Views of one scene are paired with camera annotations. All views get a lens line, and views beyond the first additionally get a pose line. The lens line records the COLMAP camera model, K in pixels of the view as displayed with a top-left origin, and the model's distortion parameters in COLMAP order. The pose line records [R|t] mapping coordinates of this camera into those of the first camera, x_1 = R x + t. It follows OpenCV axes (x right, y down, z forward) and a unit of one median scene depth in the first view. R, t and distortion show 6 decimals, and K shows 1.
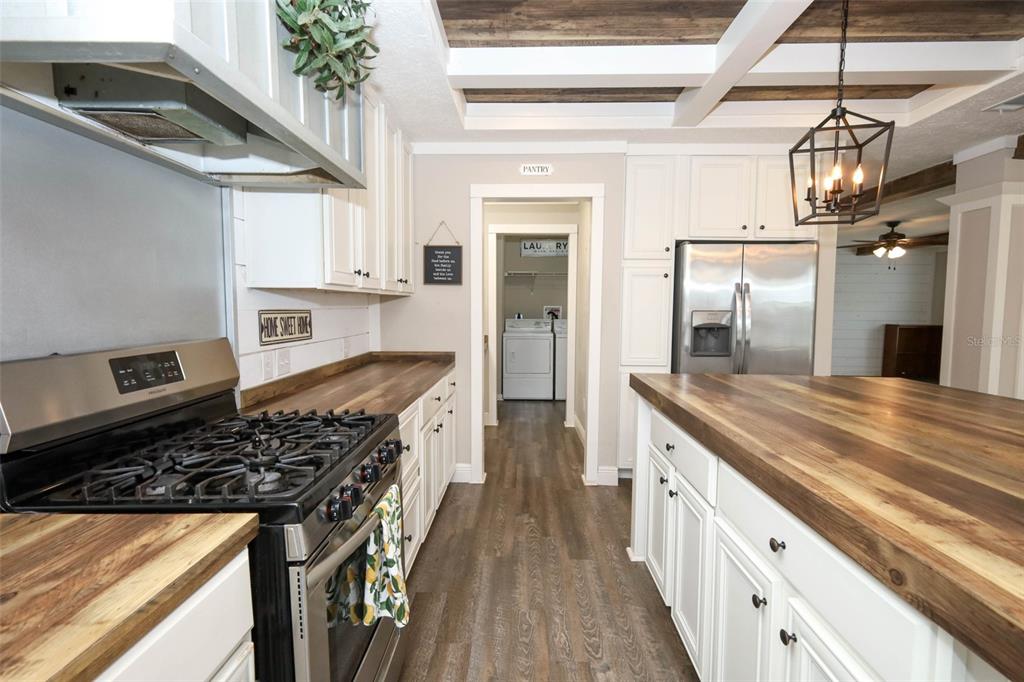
lens RADIAL K [[464.0, 0, 515.2], [0, 464.0, 344.6], [0, 0, 1]] dist [-0.000142, 0.000314]
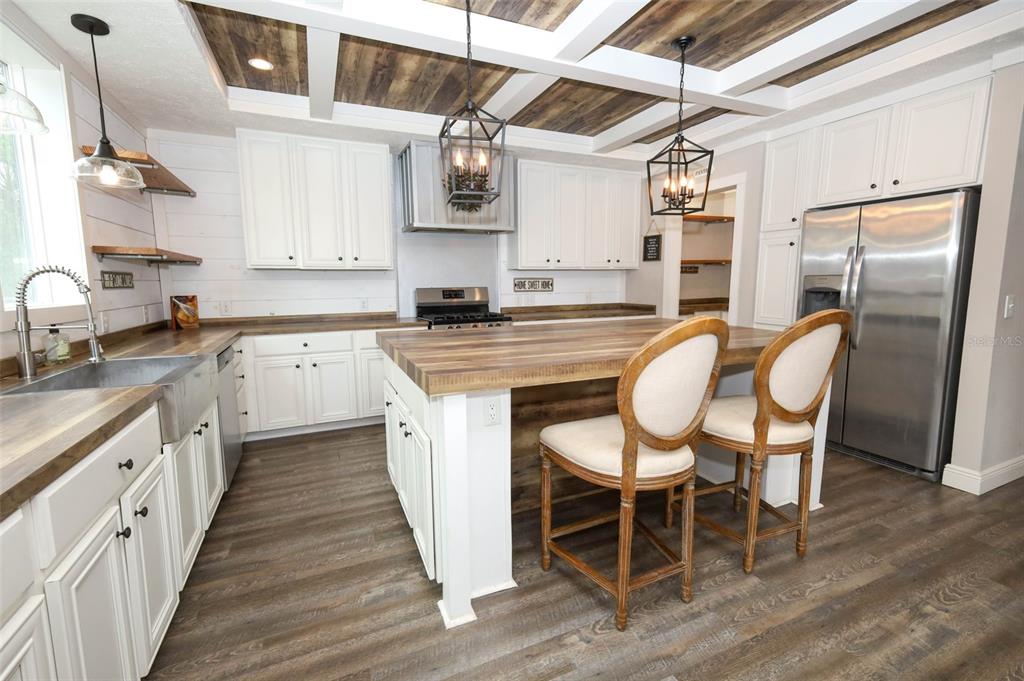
lens RADIAL K [[464.0, 0, 521.6], [0, 464.0, 341.6], [0, 0, 1]] dist [-0.000142, 0.000314]
pose [[0.434959, 0.112557, -0.893388, 1.076448], [-0.064722, 0.993498, 0.093660, 0.018888], [0.898121, 0.017083, 0.439416, -0.050773]]
